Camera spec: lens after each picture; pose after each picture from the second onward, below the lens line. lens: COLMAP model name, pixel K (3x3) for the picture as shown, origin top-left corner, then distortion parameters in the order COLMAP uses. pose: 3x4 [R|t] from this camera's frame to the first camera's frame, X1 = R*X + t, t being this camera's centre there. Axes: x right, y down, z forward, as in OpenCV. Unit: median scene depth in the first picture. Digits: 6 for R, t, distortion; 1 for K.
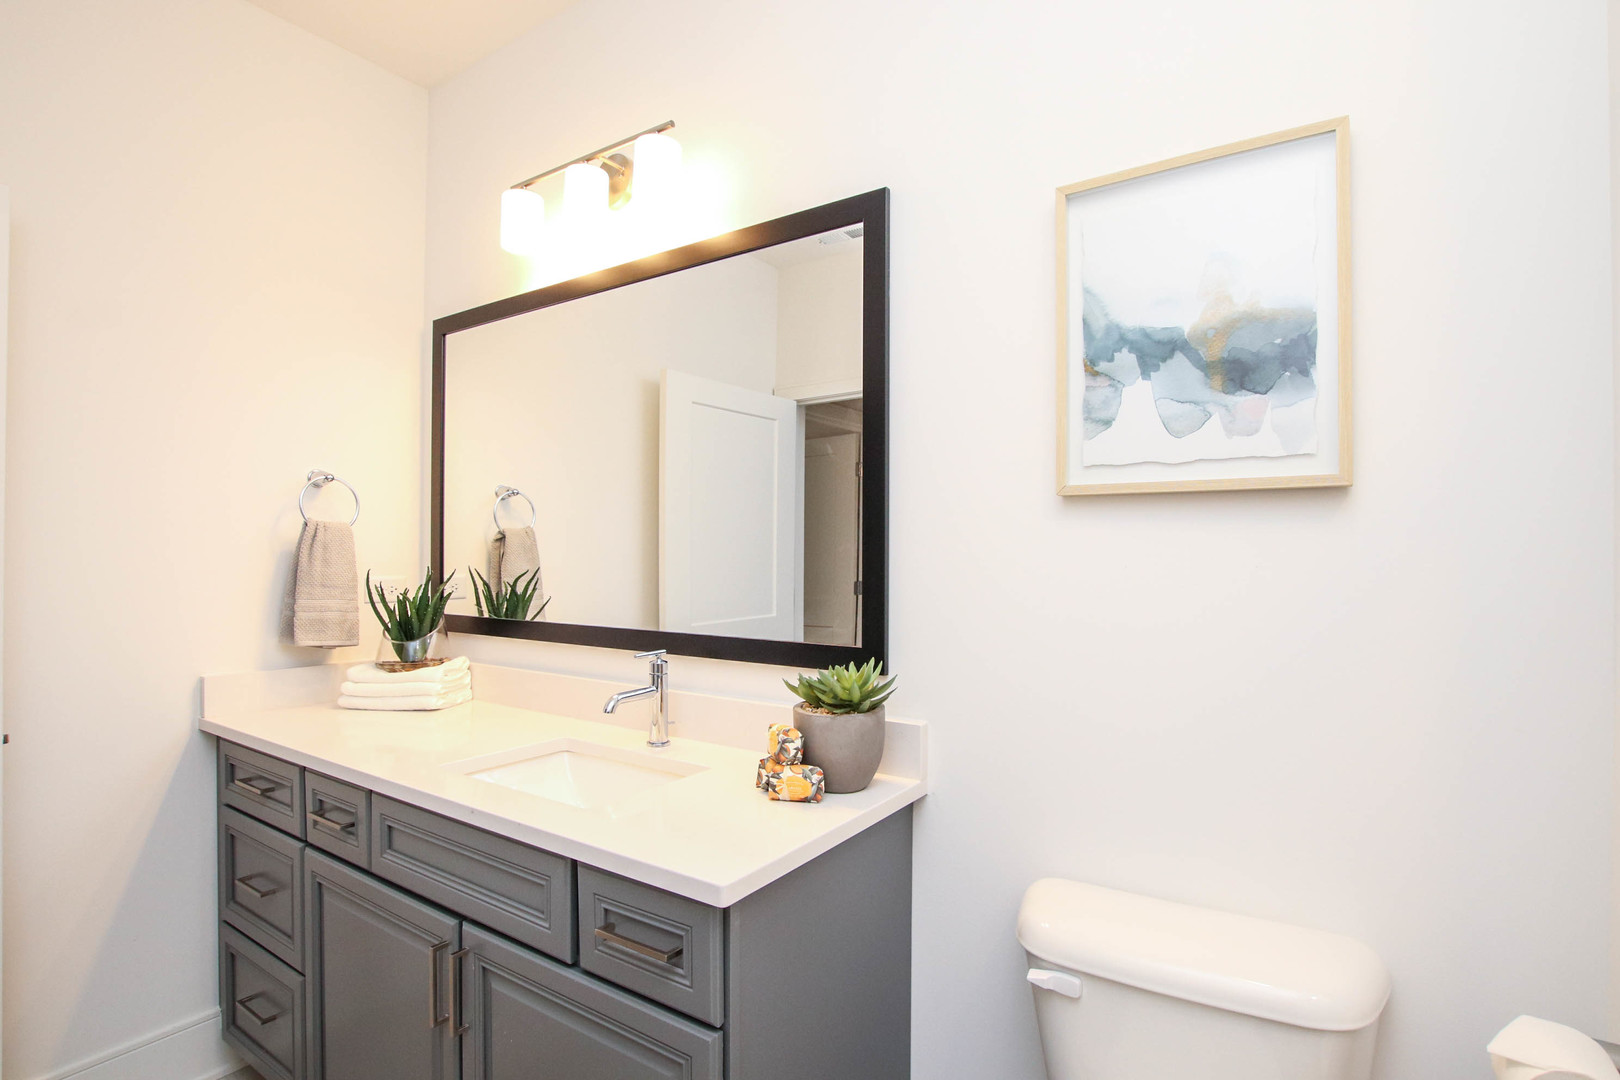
lens RADIAL K [[784.4, 0, 808.4], [0, 784.4, 544.6], [0, 0, 1]] dist [-0.015854, 0.000045]
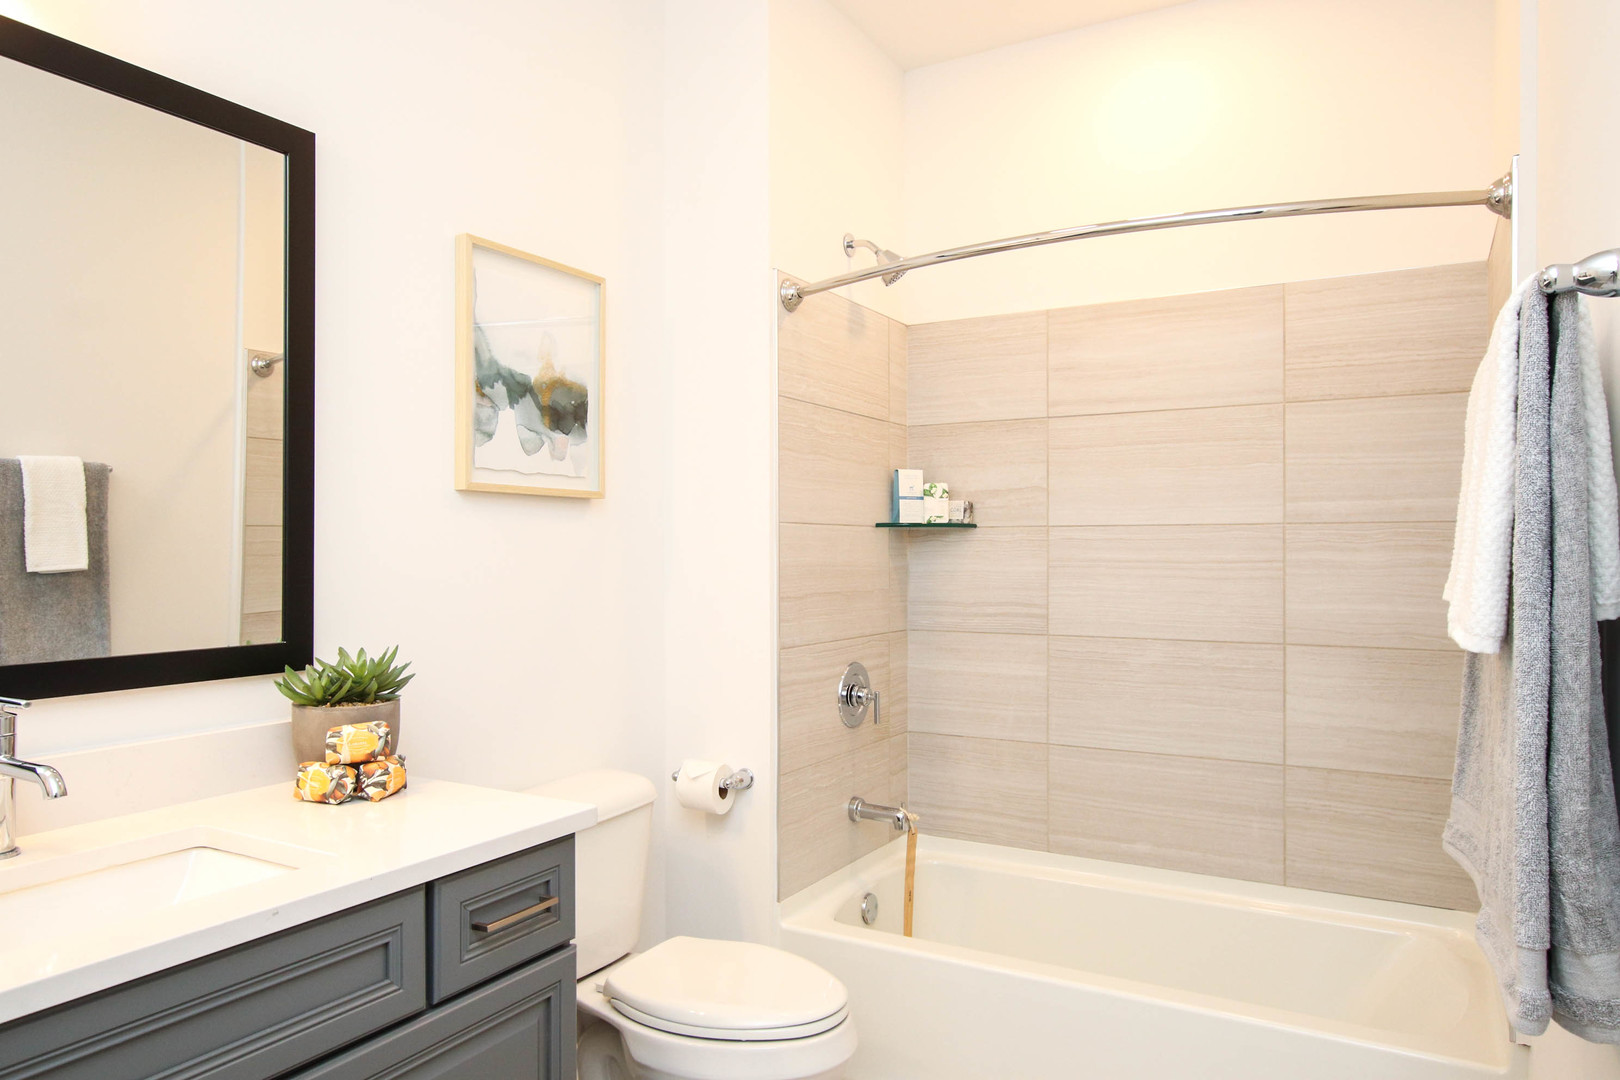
lens RADIAL K [[1056.9, 0, 808.9], [0, 1056.9, 544.4], [0, 0, 1]] dist [0.001893, -0.000151]
pose [[-0.075484, 0.004613, 0.997136, -1.422881], [-0.002953, 0.999984, -0.004849, 0.029268], [-0.997143, -0.003311, -0.075469, 0.634515]]
